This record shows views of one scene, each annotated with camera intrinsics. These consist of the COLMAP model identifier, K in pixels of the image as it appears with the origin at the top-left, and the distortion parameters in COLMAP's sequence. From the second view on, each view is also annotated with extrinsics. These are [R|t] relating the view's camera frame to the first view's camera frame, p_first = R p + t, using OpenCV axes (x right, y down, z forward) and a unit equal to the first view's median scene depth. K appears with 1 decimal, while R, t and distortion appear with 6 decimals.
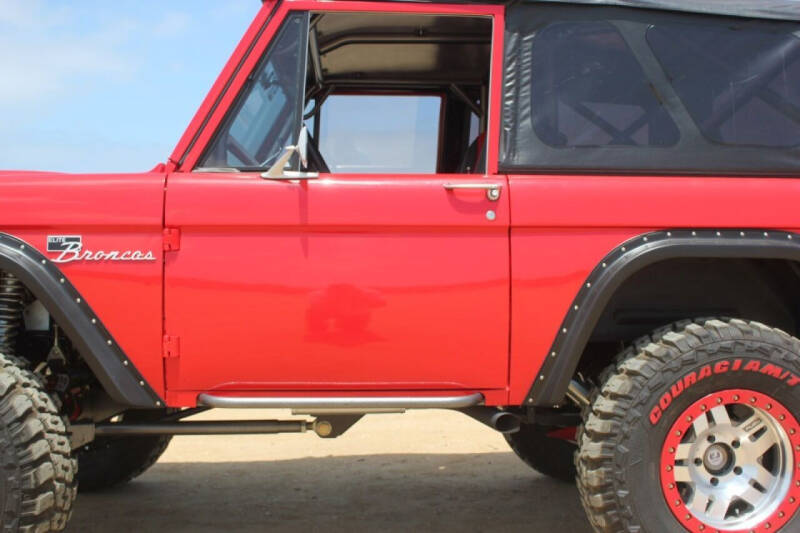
lens RADIAL K [[855.5, 0, 407.0], [0, 855.5, 265.4], [0, 0, 1]] dist [-0.067532, 0.000000]
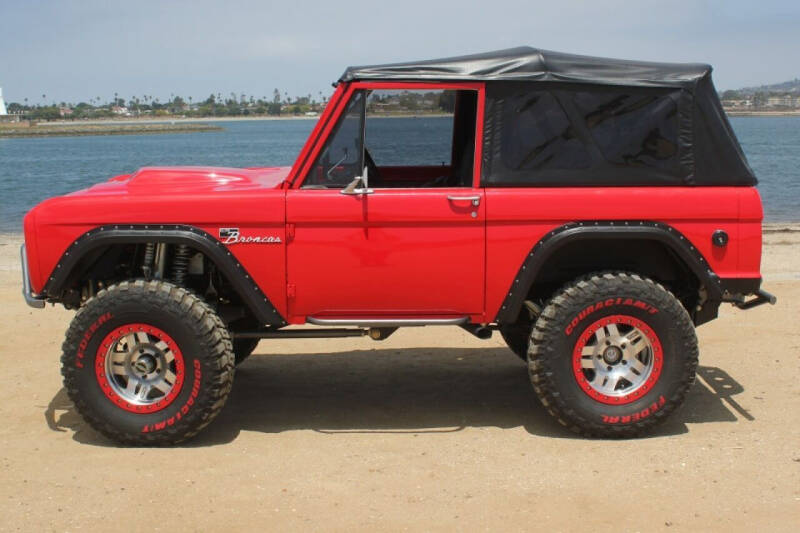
lens RADIAL K [[1102.7, 0, 400.6], [0, 1102.7, 259.6], [0, 0, 1]] dist [-0.119767, 0.000000]
pose [[0.998926, 0.002487, -0.046270, 0.052565], [0.004130, 0.989808, 0.142349, -0.281863], [0.046152, -0.142387, 0.988735, -1.192921]]
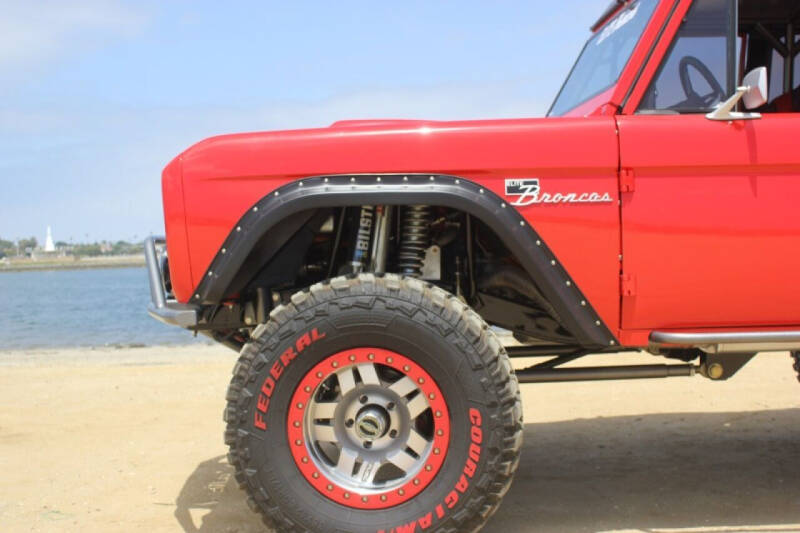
lens RADIAL K [[981.6, 0, 405.8], [0, 981.6, 270.6], [0, 0, 1]] dist [-0.093765, 0.000000]
pose [[0.998765, -0.022456, -0.044313, -0.475884], [0.024093, 0.999033, 0.036765, 0.026600], [0.043445, -0.037787, 0.998341, -0.176883]]
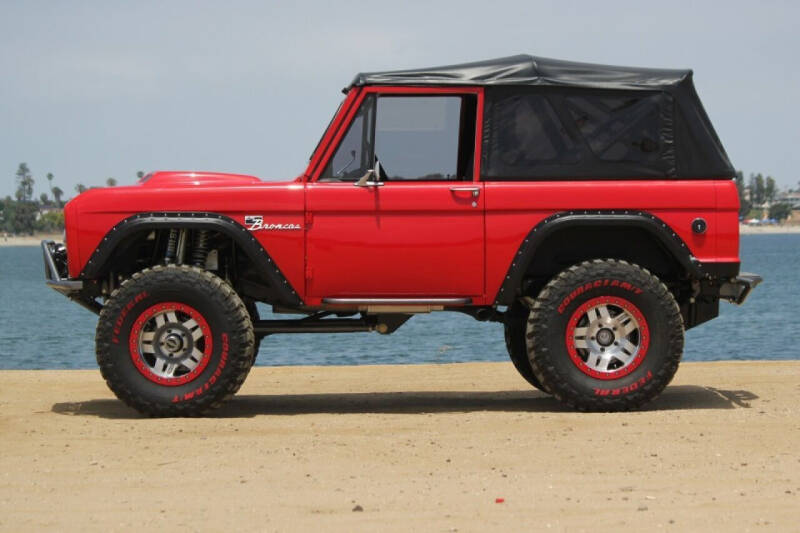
lens RADIAL K [[3028.2, 0, 399.4], [0, 3028.2, 266.6], [0, 0, 1]] dist [-0.214796, 0.000000]
pose [[0.999443, -0.004173, -0.033123, 0.152367], [0.005022, 0.999660, 0.025601, -0.092375], [0.033005, -0.025753, 0.999123, -5.707334]]
